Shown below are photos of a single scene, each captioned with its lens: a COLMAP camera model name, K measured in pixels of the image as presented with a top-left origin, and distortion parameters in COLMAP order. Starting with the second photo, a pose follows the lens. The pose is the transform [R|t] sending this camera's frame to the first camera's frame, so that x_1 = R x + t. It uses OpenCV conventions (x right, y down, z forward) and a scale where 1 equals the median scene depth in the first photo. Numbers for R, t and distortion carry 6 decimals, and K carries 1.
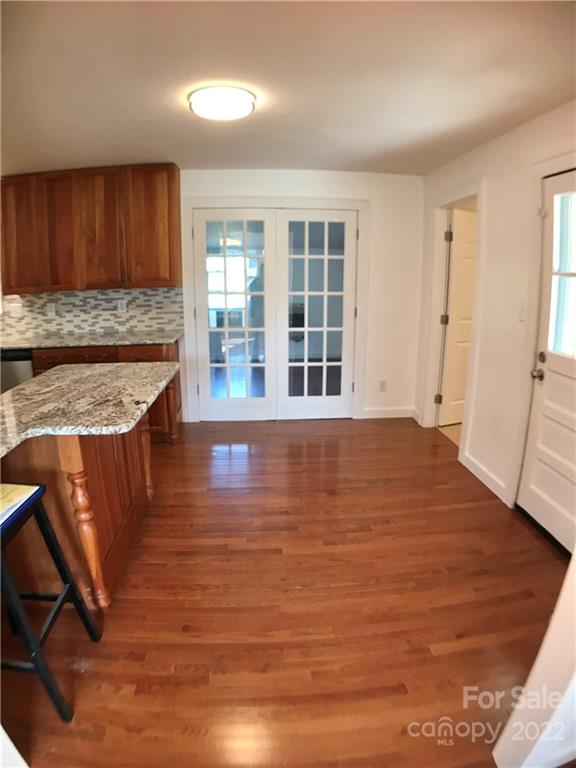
lens RADIAL K [[450.1, 0, 288.0], [0, 450.1, 384.0], [0, 0, 1]] dist [-0.201536, 0.019438]
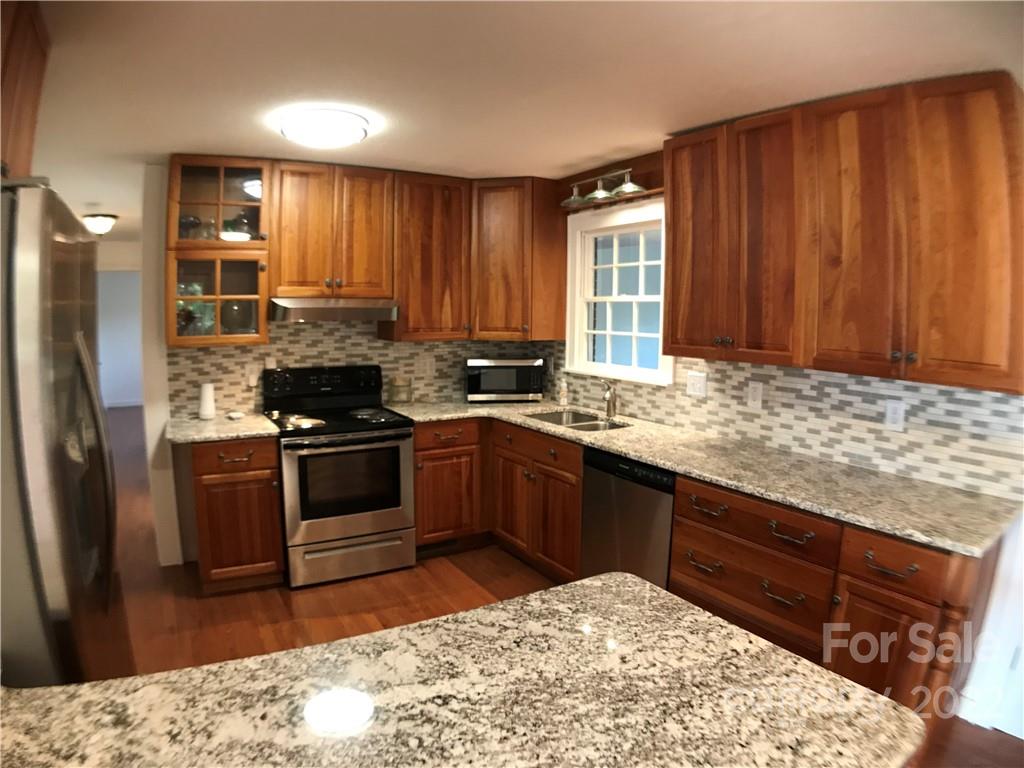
lens RADIAL K [[600.1, 0, 511.9], [0, 600.1, 394.7], [0, 0, 1]] dist [-0.201536, 0.019438]
pose [[0.456291, 0.123897, -0.881163, -0.086497], [-0.227215, 0.973655, 0.019244, -0.124803], [0.860333, 0.191433, 0.472421, 0.419936]]
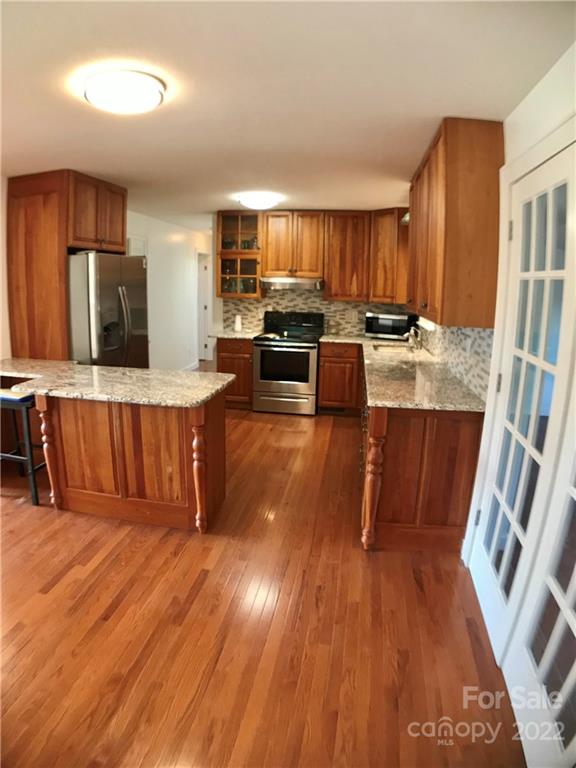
lens RADIAL K [[450.1, 0, 288.0], [0, 450.1, 384.0], [0, 0, 1]] dist [-0.201536, 0.019438]
pose [[-0.238062, 0.201649, -0.950086, 0.337203], [-0.257341, 0.930153, 0.261900, -0.233498], [0.936537, 0.306845, -0.169541, 0.876706]]
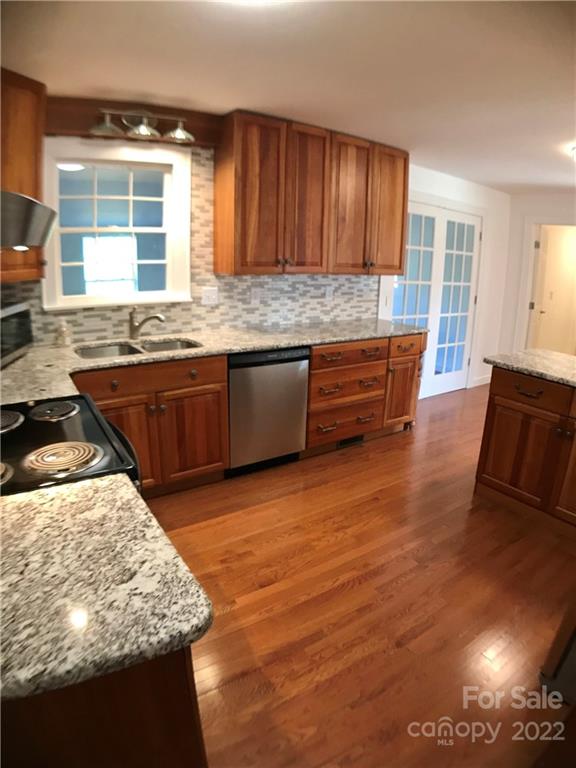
lens RADIAL K [[450.1, 0, 288.0], [0, 450.1, 384.0], [0, 0, 1]] dist [-0.201536, 0.019438]
pose [[0.865654, -0.115026, 0.487250, -0.936137], [0.095802, 0.993322, 0.064292, -0.060978], [-0.491391, -0.008975, 0.870893, 0.237732]]
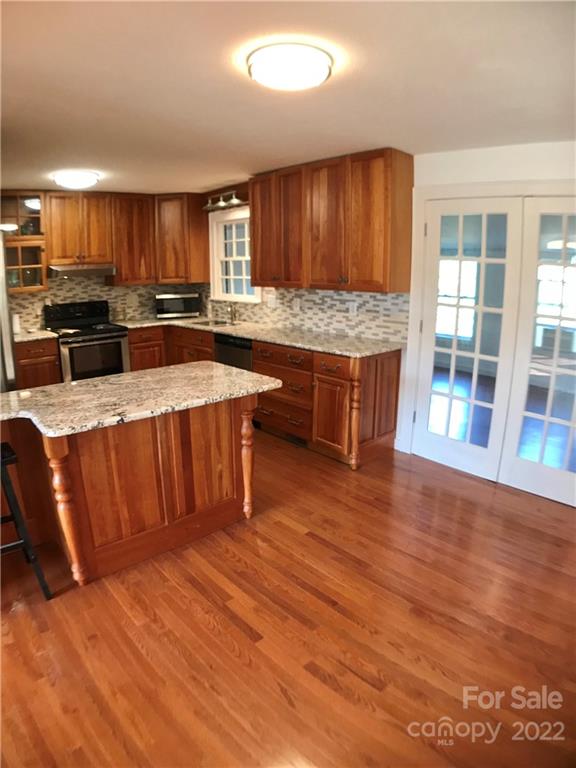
lens RADIAL K [[450.1, 0, 288.0], [0, 450.1, 384.0], [0, 0, 1]] dist [-0.201536, 0.019438]
pose [[0.616381, 0.196726, -0.762479, 0.291762], [-0.192180, 0.976593, 0.096612, -0.088790], [0.763637, 0.086983, 0.639759, 0.301048]]
